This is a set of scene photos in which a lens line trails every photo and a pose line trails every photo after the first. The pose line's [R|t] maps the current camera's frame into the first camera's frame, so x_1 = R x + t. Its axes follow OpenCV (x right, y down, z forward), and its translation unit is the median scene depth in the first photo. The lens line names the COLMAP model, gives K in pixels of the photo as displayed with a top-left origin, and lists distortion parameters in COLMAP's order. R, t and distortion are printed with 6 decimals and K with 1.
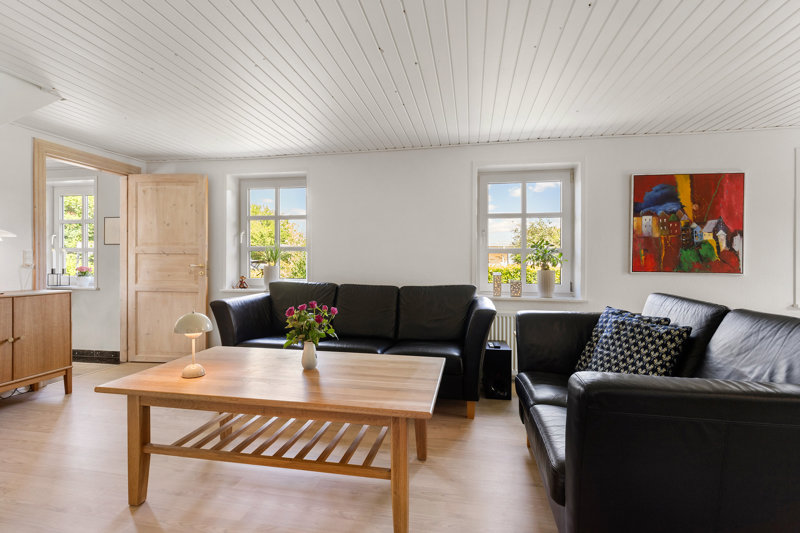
lens RADIAL K [[401.7, 0, 402.3], [0, 401.7, 266.5], [0, 0, 1]] dist [-0.002089, -0.000430]
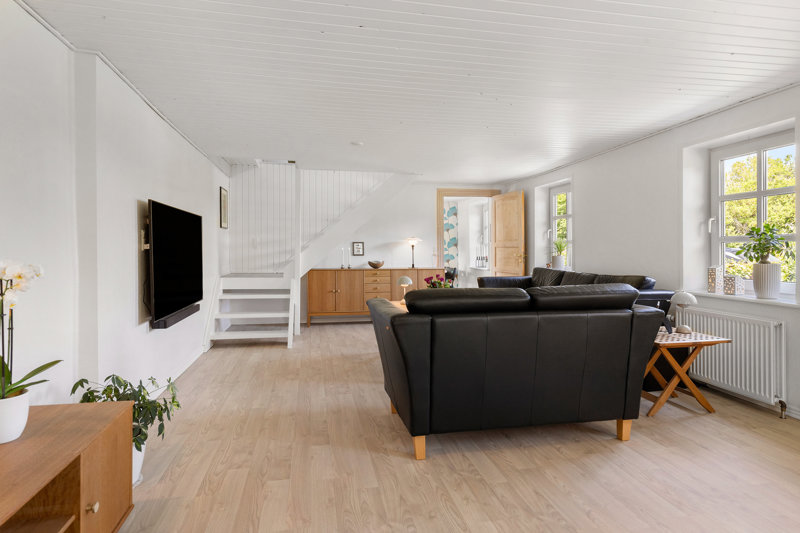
lens RADIAL K [[457.1, 0, 396.3], [0, 457.1, 262.5], [0, 0, 1]] dist [0.004677, 0.000339]
pose [[0.361568, 0.019779, -0.932136, 0.838880], [-0.004133, 0.999799, 0.019612, -0.006459], [0.932337, -0.003239, 0.361577, 0.012528]]
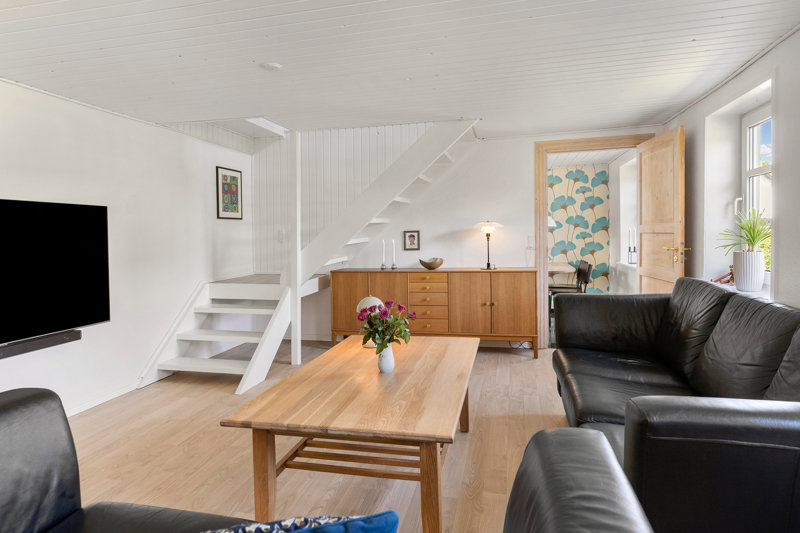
lens RADIAL K [[465.0, 0, 398.2], [0, 465.0, 258.0], [0, 0, 1]] dist [0.006238, -0.000718]
pose [[-0.069292, 0.045362, -0.996565, 0.414586], [0.016610, 0.998880, 0.044312, -0.031972], [0.997458, -0.013482, -0.069968, 0.536824]]
